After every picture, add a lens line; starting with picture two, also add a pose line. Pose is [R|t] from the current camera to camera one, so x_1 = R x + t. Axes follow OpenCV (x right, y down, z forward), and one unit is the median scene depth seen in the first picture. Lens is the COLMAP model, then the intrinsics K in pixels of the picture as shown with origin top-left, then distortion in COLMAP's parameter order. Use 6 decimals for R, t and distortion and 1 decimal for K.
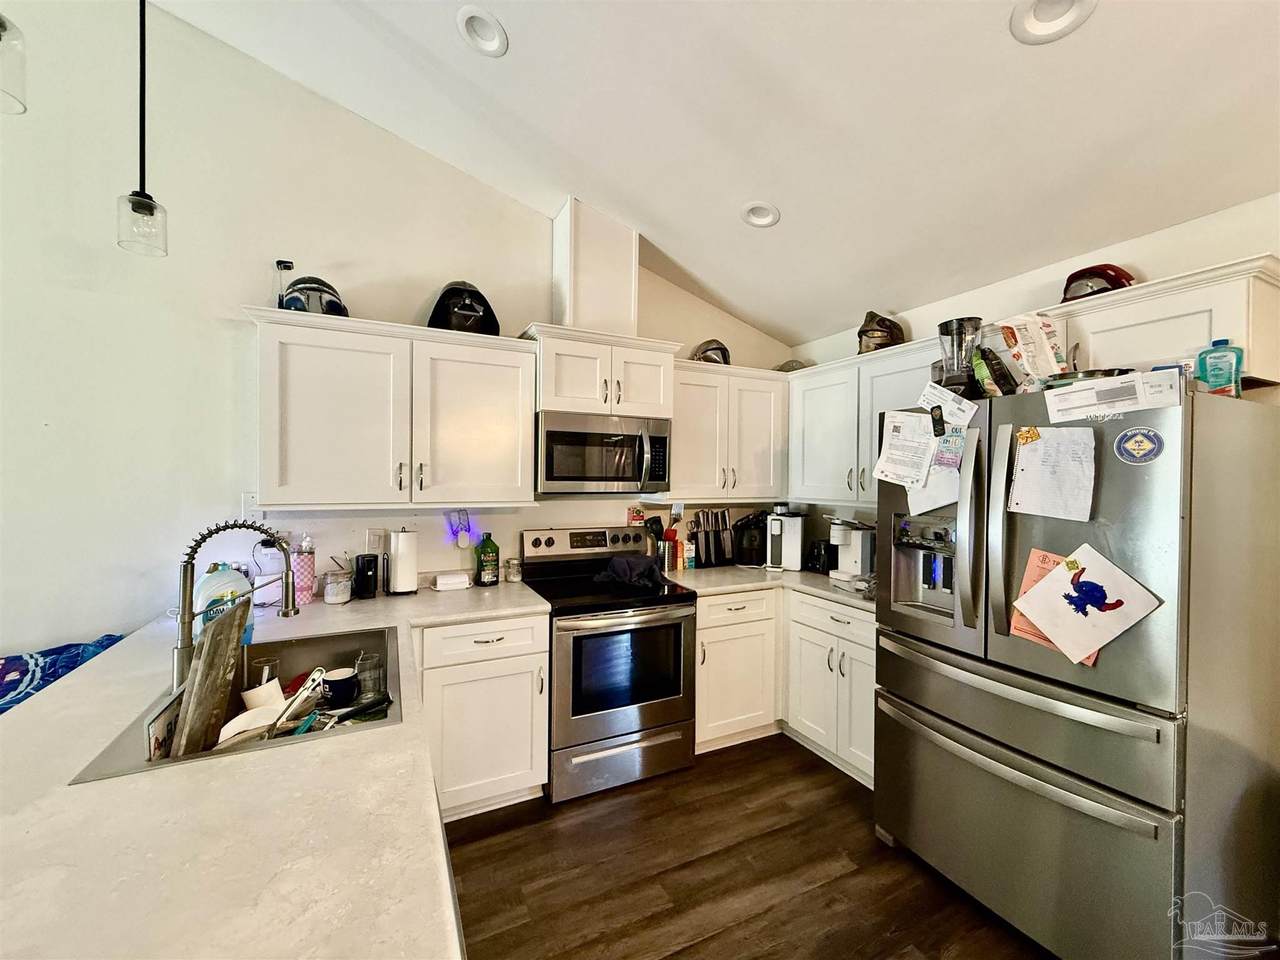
lens RADIAL K [[511.6, 0, 638.2], [0, 511.6, 480.3], [0, 0, 1]] dist [-0.001067, -0.000121]
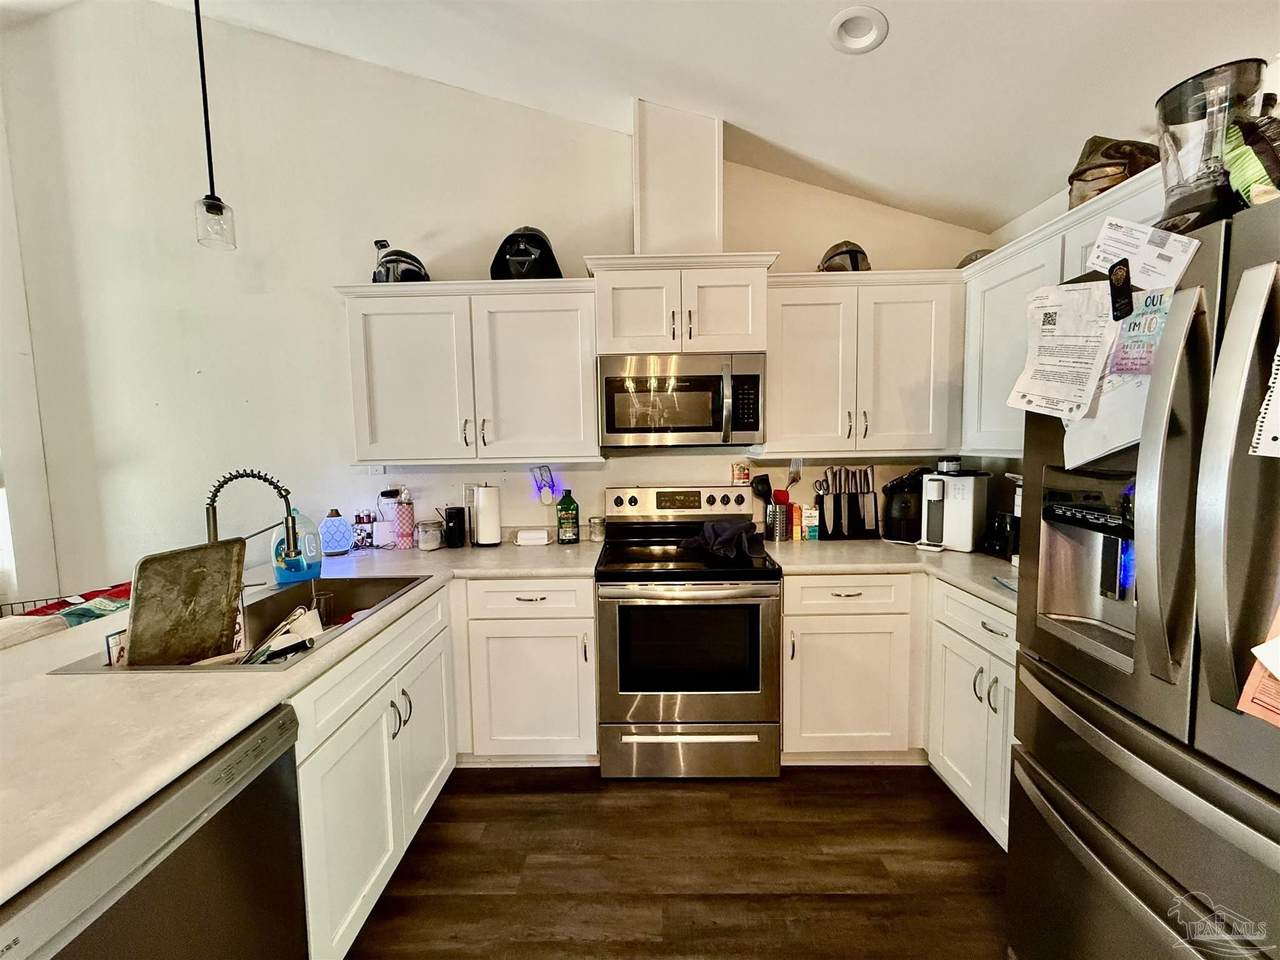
lens RADIAL K [[511.6, 0, 638.6], [0, 511.6, 480.6], [0, 0, 1]] dist [-0.001067, -0.000121]
pose [[0.891128, 0.009860, -0.453645, 0.296177], [0.022988, 0.997499, 0.066839, 0.026908], [0.453169, -0.069991, 0.888672, 0.223668]]
